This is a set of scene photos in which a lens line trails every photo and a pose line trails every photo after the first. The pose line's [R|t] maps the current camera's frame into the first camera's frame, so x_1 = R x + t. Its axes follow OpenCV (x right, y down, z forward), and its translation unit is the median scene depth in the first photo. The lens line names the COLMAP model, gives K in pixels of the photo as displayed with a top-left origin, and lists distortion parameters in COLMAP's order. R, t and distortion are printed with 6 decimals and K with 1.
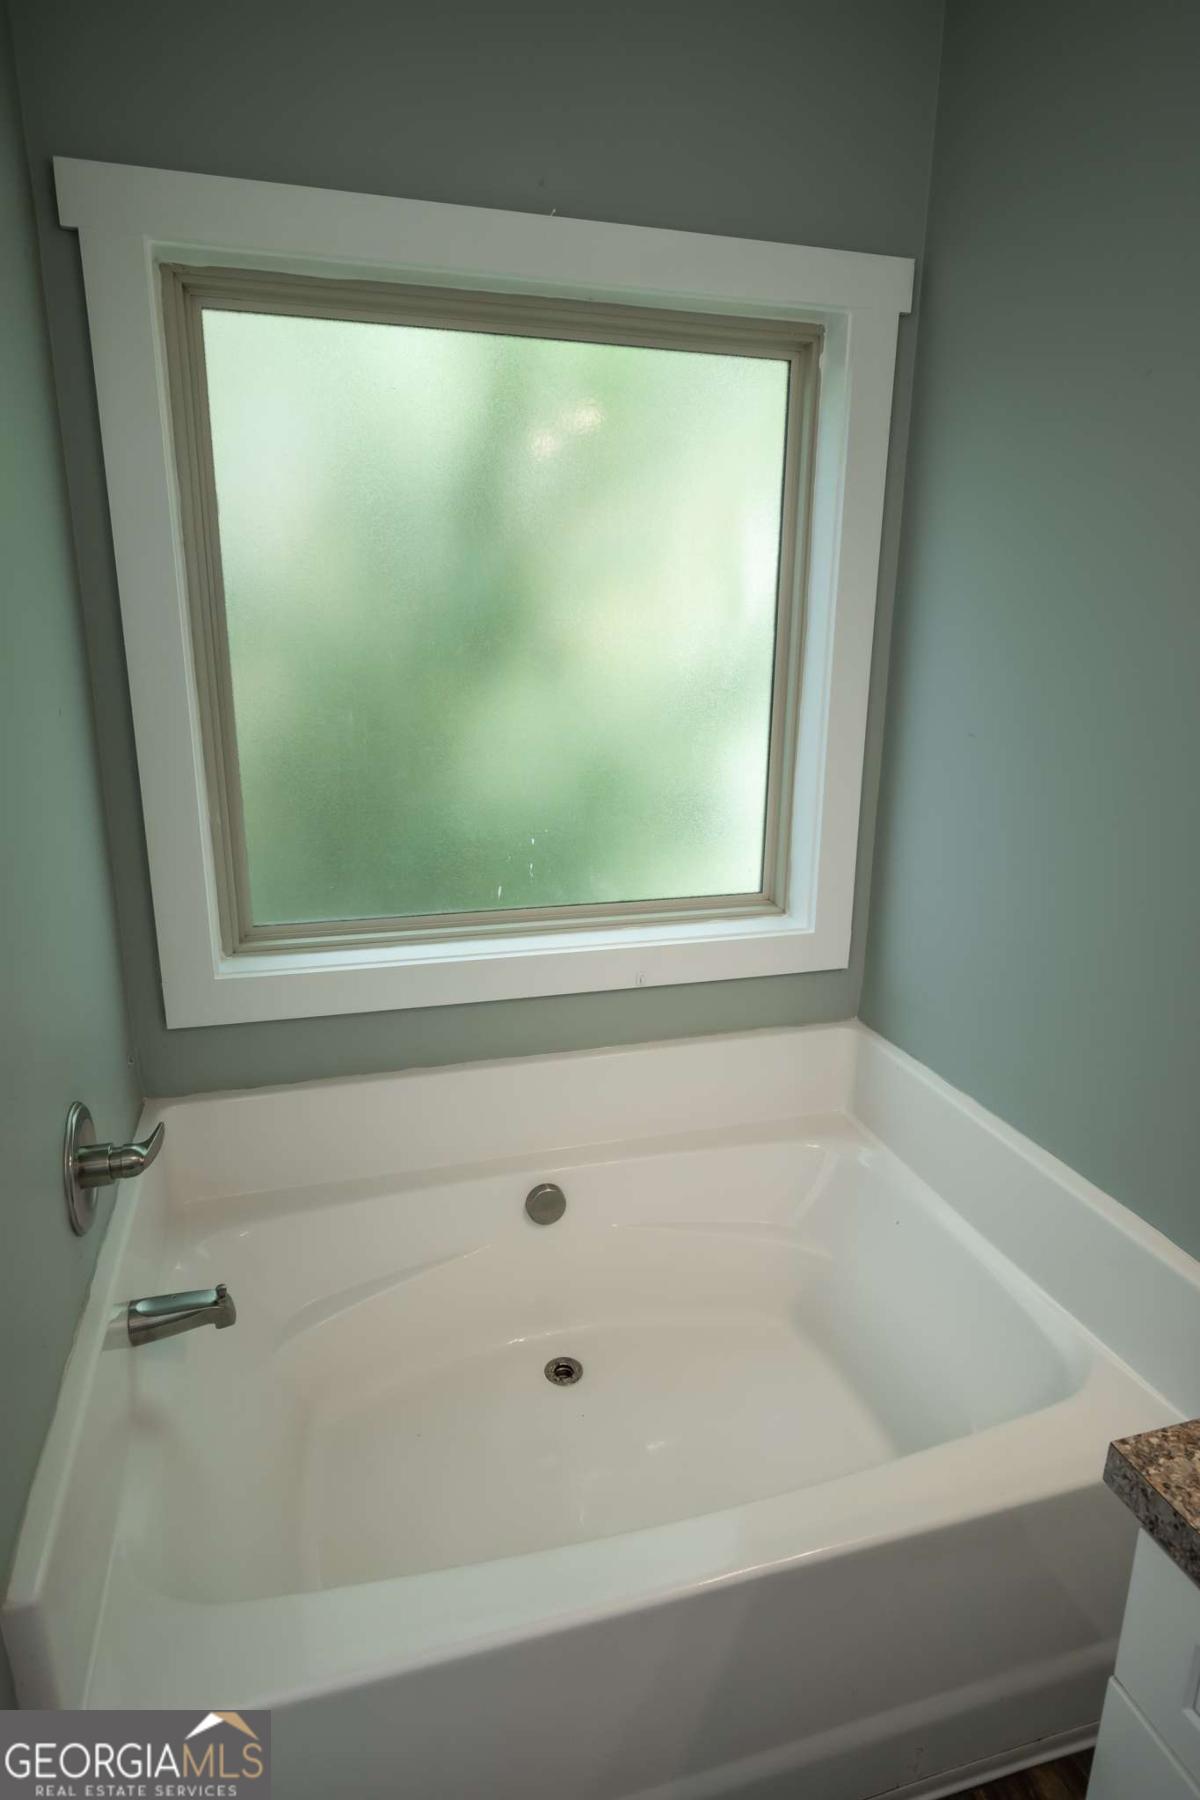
lens RADIAL K [[1005.5, 0, 597.3], [0, 1005.5, 904.2], [0, 0, 1]] dist [-0.001292, -0.001094]
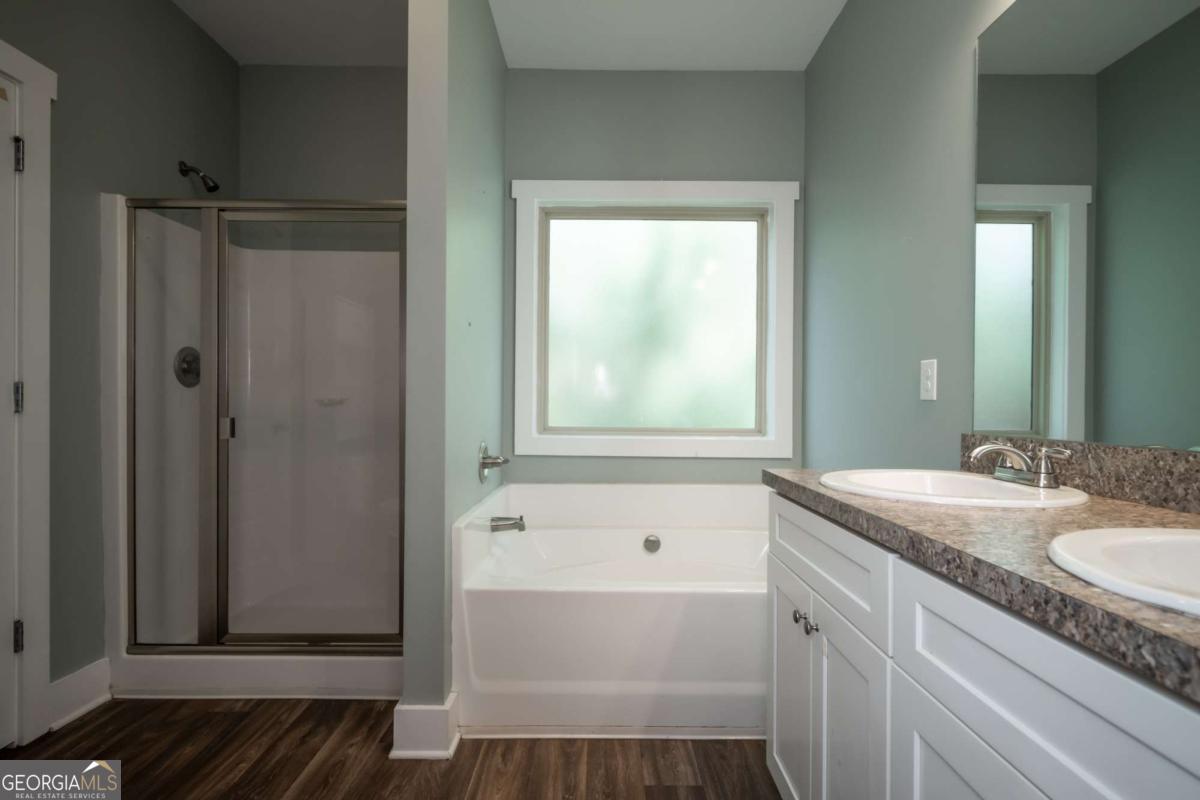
lens RADIAL K [[607.7, 0, 604.6], [0, 607.7, 403.5], [0, 0, 1]] dist [0.001446, 0.000402]
pose [[0.959181, 0.002772, -0.282780, 0.277902], [-0.075037, 0.966602, -0.245051, 0.378004], [0.272656, 0.256267, 0.927354, -0.511264]]
